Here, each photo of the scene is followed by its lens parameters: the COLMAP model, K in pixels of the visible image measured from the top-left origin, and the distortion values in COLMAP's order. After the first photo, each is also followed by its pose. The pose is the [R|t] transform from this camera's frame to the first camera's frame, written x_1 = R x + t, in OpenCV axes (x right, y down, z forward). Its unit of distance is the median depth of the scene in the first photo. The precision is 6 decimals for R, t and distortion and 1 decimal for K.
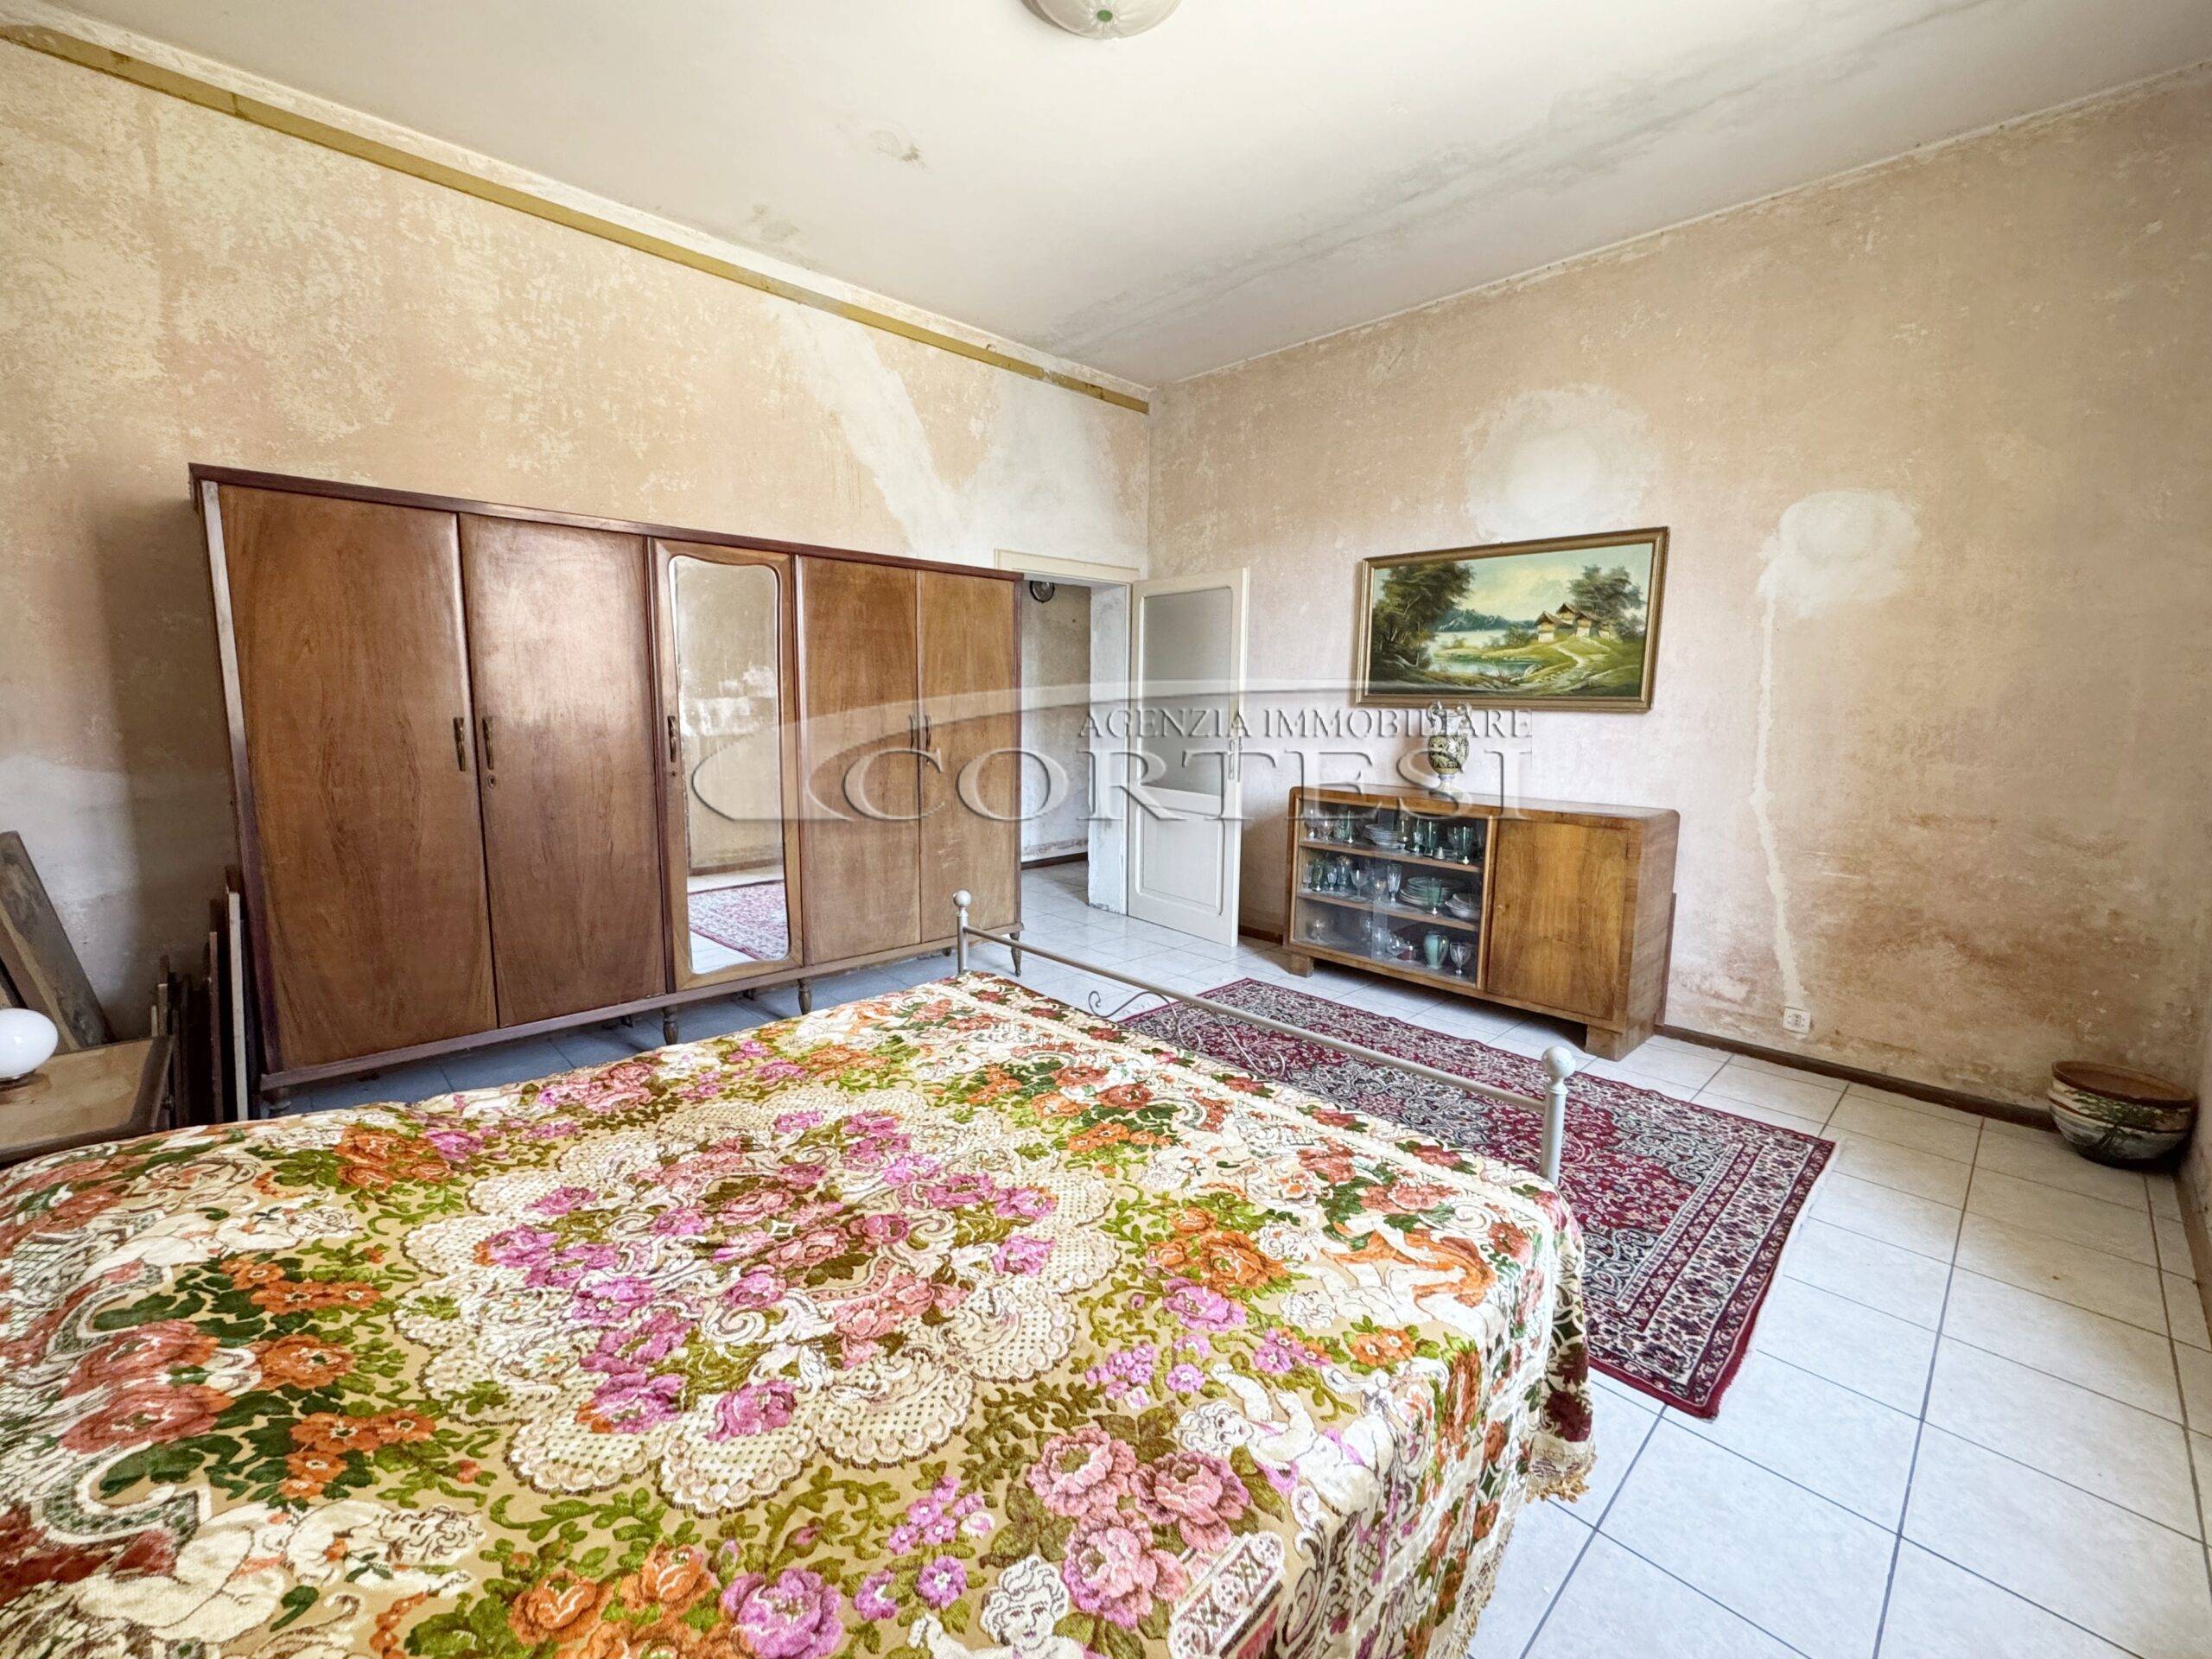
lens RADIAL K [[902.5, 0, 1094.8], [0, 902.5, 821.3], [0, 0, 1]] dist [-0.003983, -0.000515]
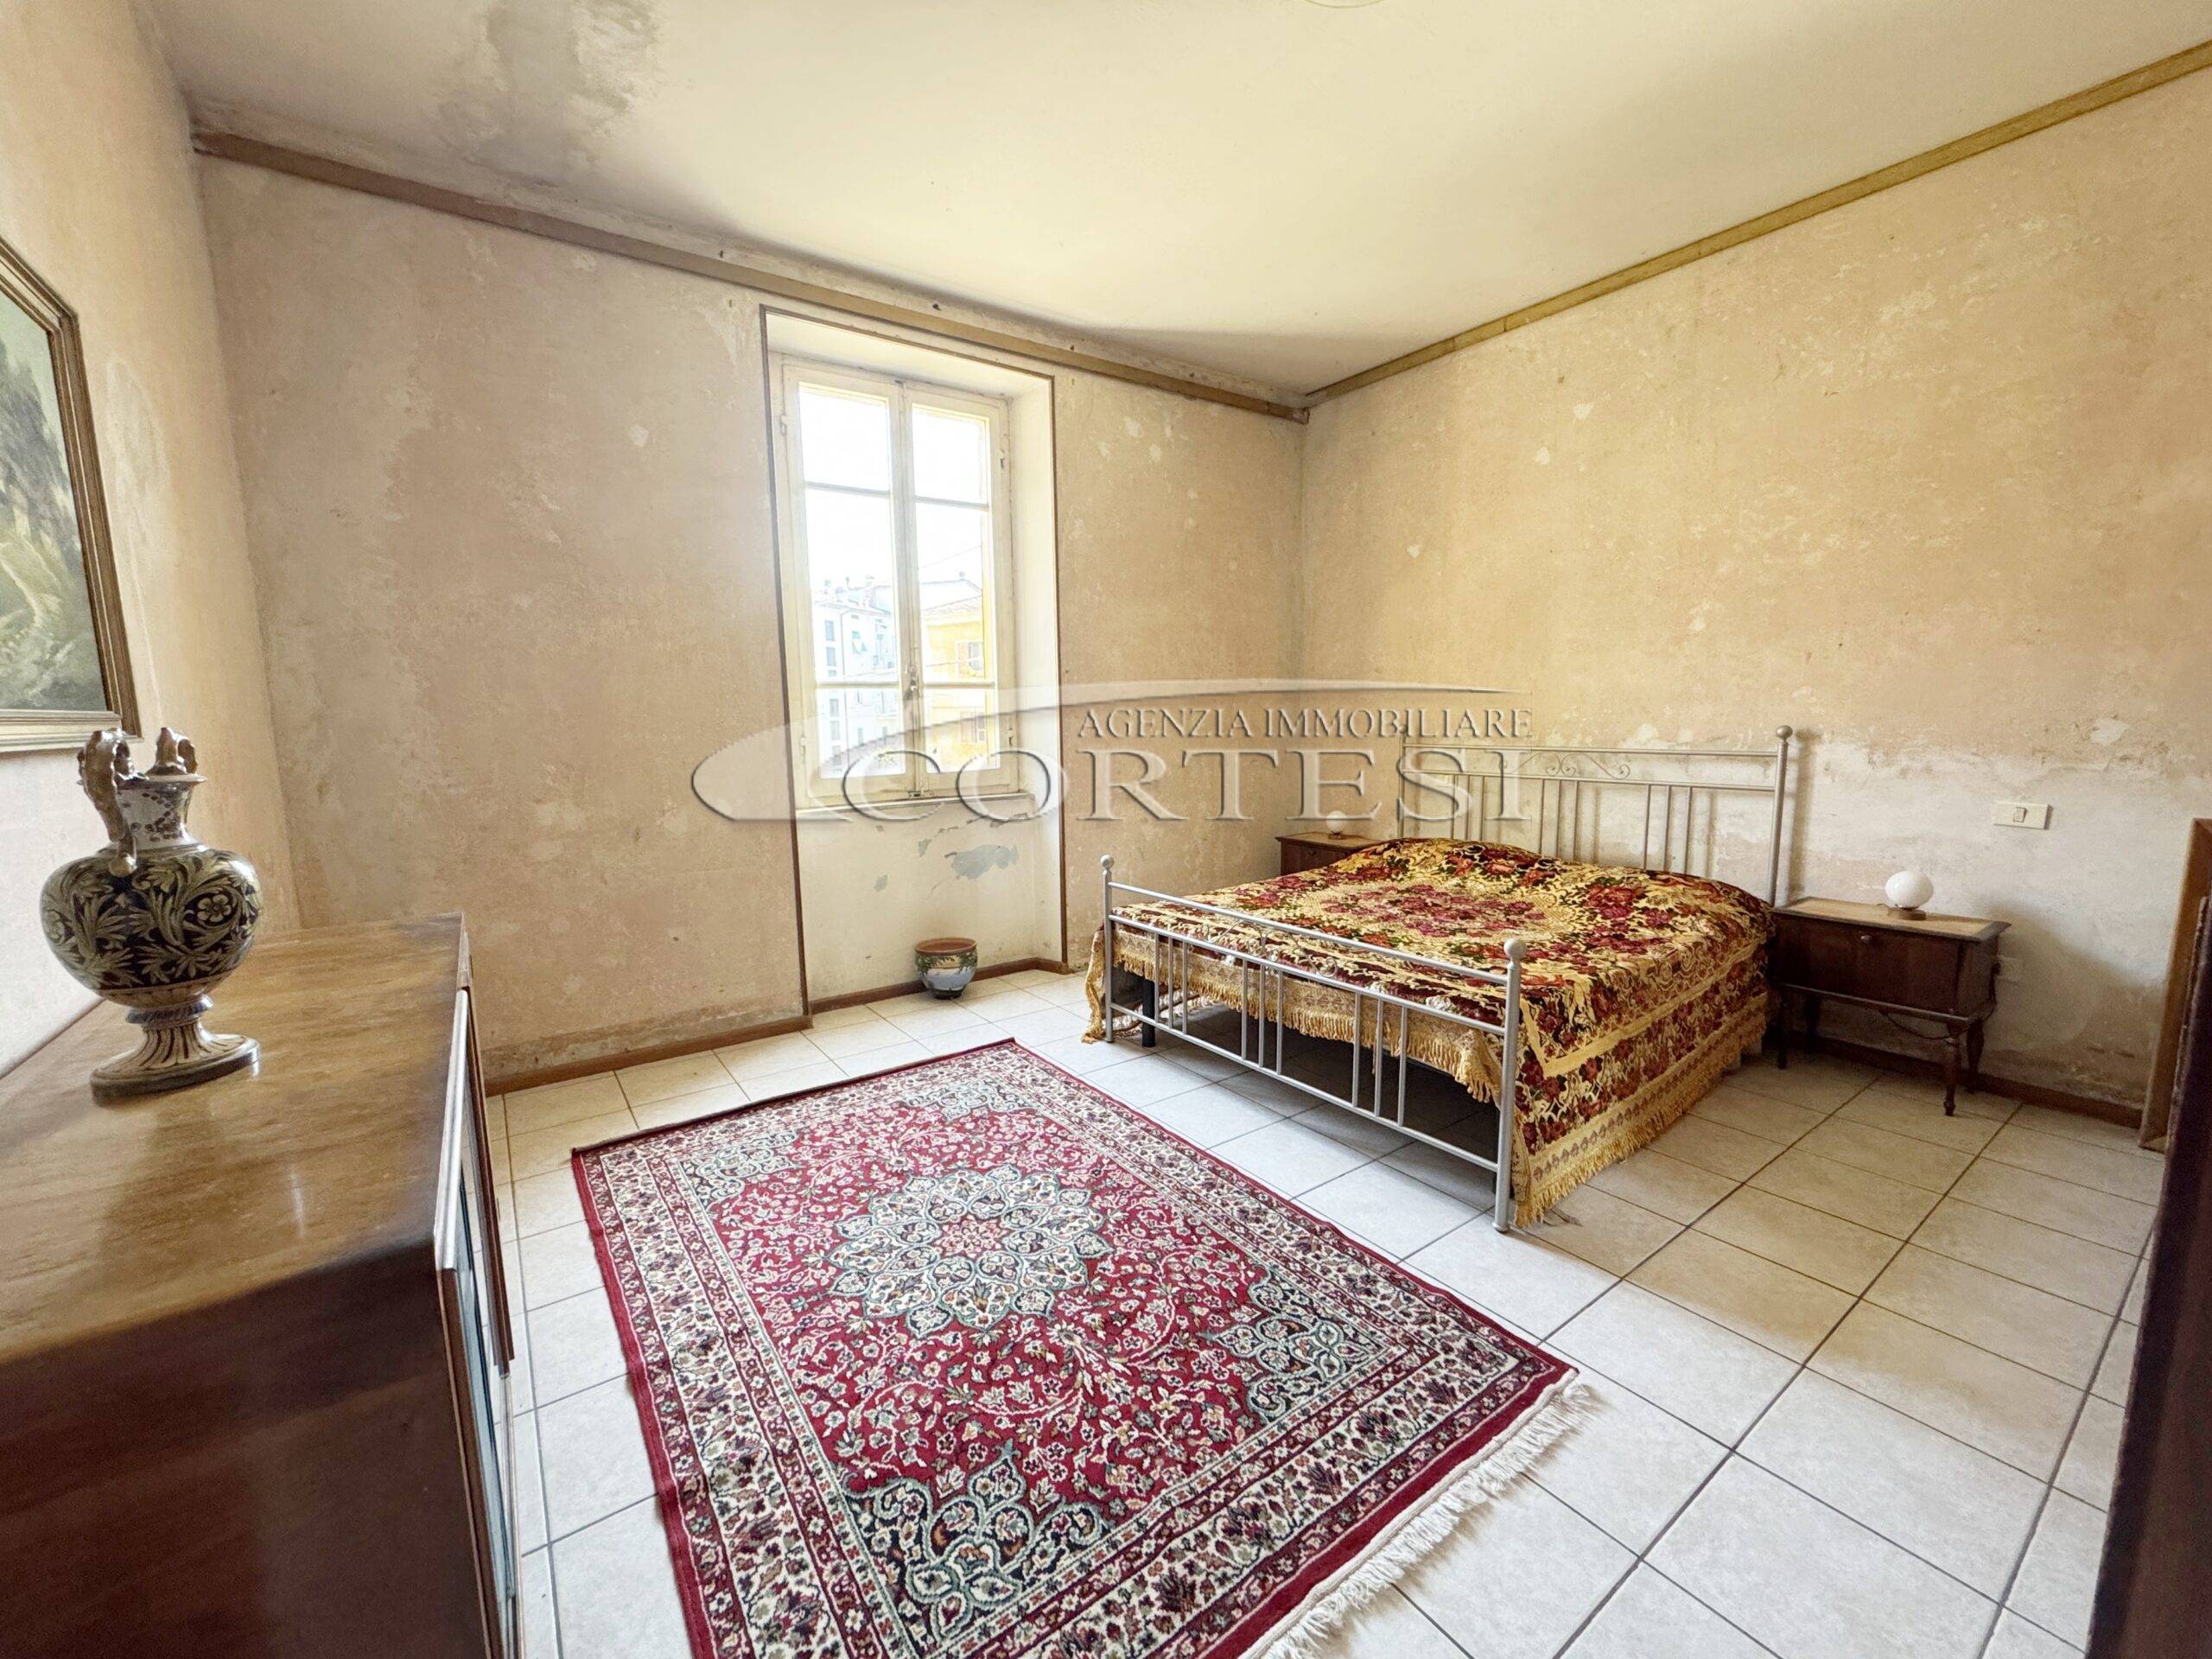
lens RADIAL K [[902.5, 0, 1107.5], [0, 902.5, 828.5], [0, 0, 1]] dist [-0.003983, -0.000515]
pose [[-0.990836, -0.017325, 0.133953, 0.084864], [0.019971, 0.962049, 0.272146, -0.190971], [-0.133584, 0.272327, -0.952887, 1.347964]]
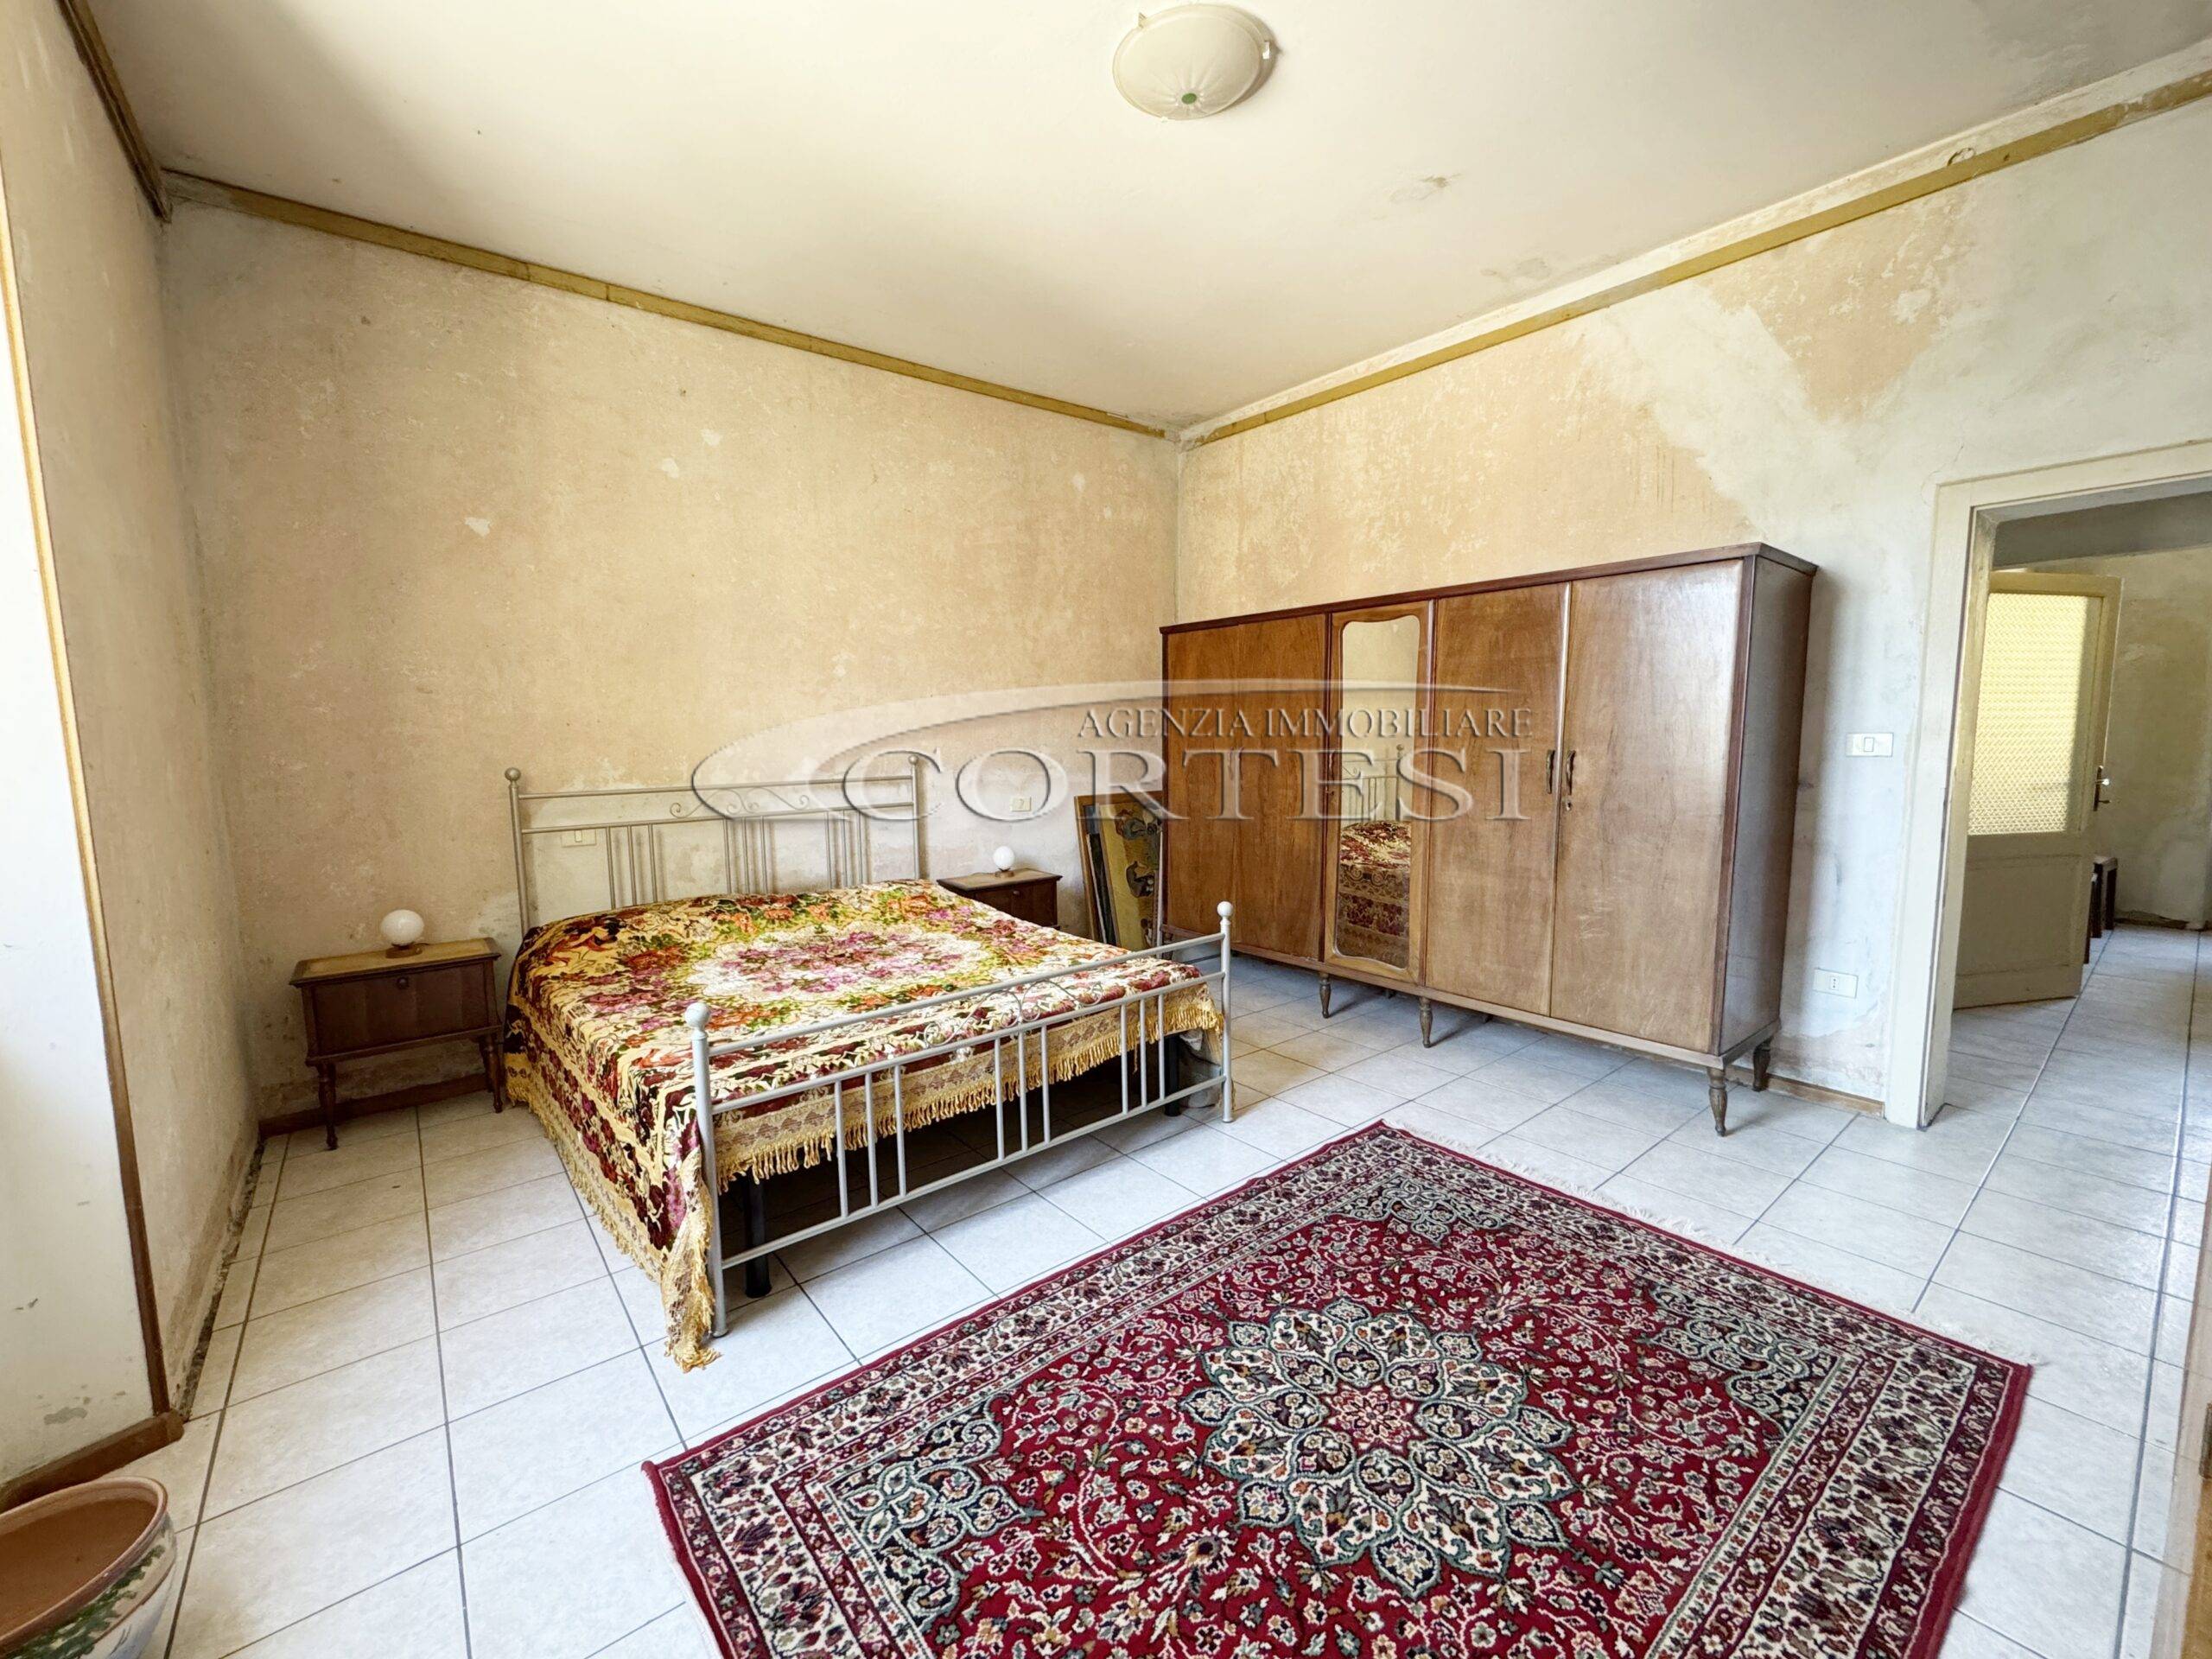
lens RADIAL K [[902.5, 0, 1117.0], [0, 902.5, 818.6], [0, 0, 1]] dist [-0.003983, -0.000515]
pose [[-0.067398, 0.078520, -0.994632, 0.724015], [-0.127555, 0.988040, 0.086643, -0.079570], [0.989539, 0.132710, -0.056576, 0.680356]]
